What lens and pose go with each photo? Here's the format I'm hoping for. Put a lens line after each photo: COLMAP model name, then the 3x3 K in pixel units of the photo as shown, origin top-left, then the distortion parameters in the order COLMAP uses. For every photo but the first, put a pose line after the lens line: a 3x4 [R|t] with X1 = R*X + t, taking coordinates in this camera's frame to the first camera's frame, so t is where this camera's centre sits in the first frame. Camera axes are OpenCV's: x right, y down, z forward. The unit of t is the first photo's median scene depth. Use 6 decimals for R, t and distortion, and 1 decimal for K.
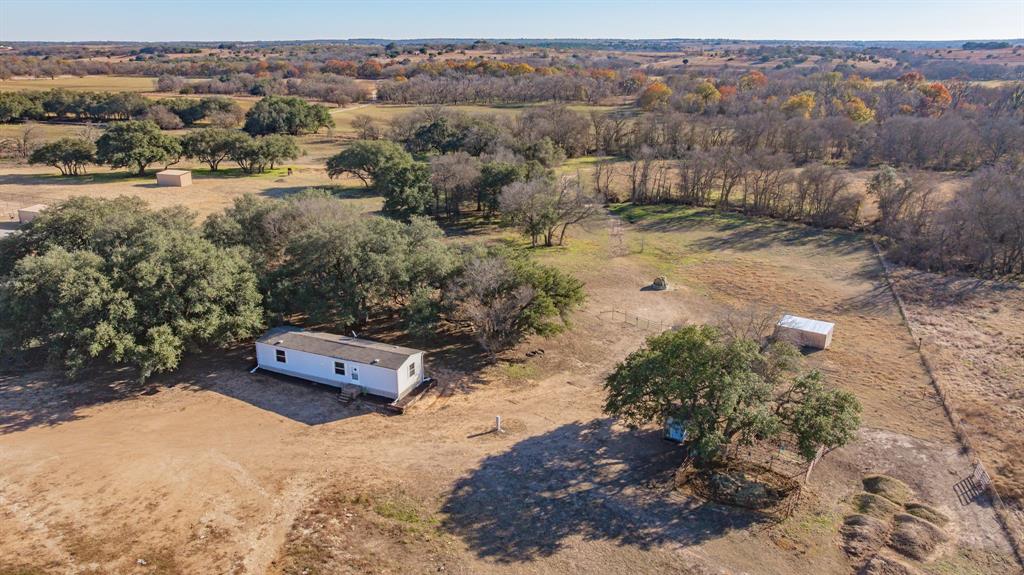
lens RADIAL K [[722.2, 0, 512.0], [0, 722.2, 287.5], [0, 0, 1]] dist [-0.023457, 0.002098]
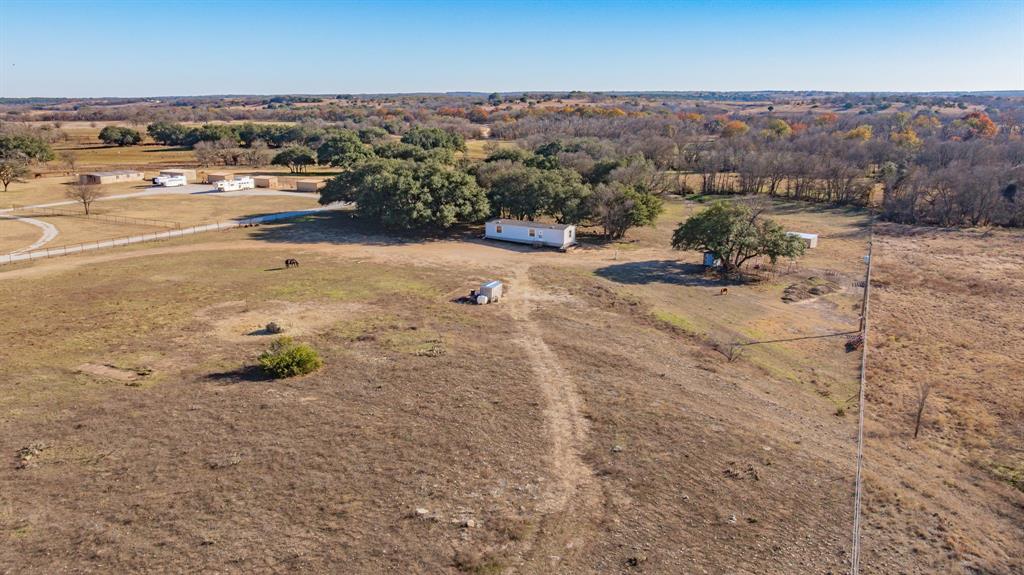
lens RADIAL K [[722.2, 0, 512.0], [0, 722.2, 287.5], [0, 0, 1]] dist [-0.023457, 0.002098]
pose [[0.992720, 0.027048, -0.117365, -0.021765], [-0.034976, 0.997205, -0.066025, 0.131514], [0.115252, 0.069650, 0.990892, -0.305003]]
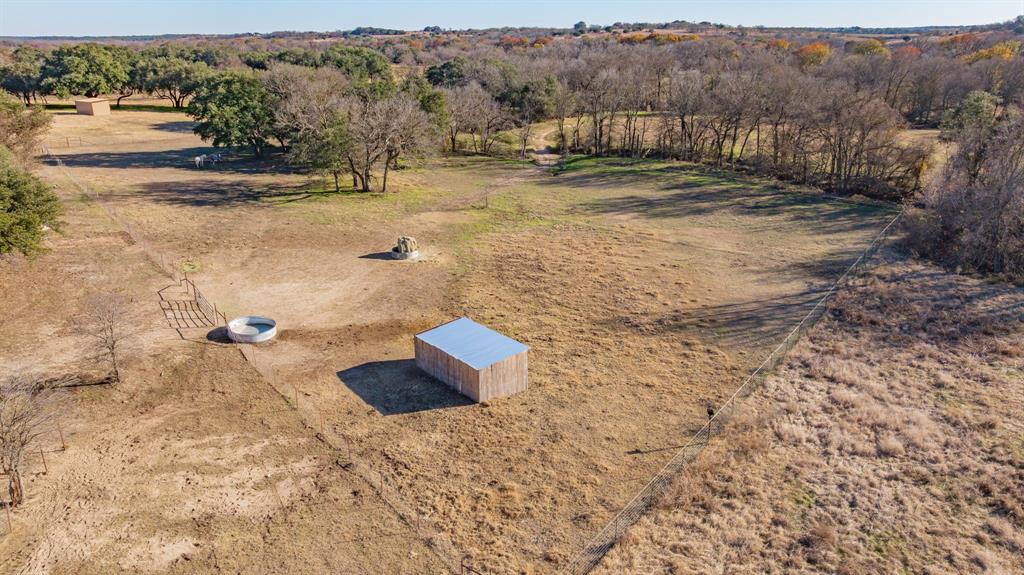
lens RADIAL K [[722.2, 0, 512.0], [0, 722.2, 287.5], [0, 0, 1]] dist [-0.023457, 0.002098]
pose [[0.955942, 0.091481, -0.278938, 0.240111], [-0.088550, 0.995803, 0.023120, 0.002410], [0.279883, 0.002599, 0.960031, 0.249797]]
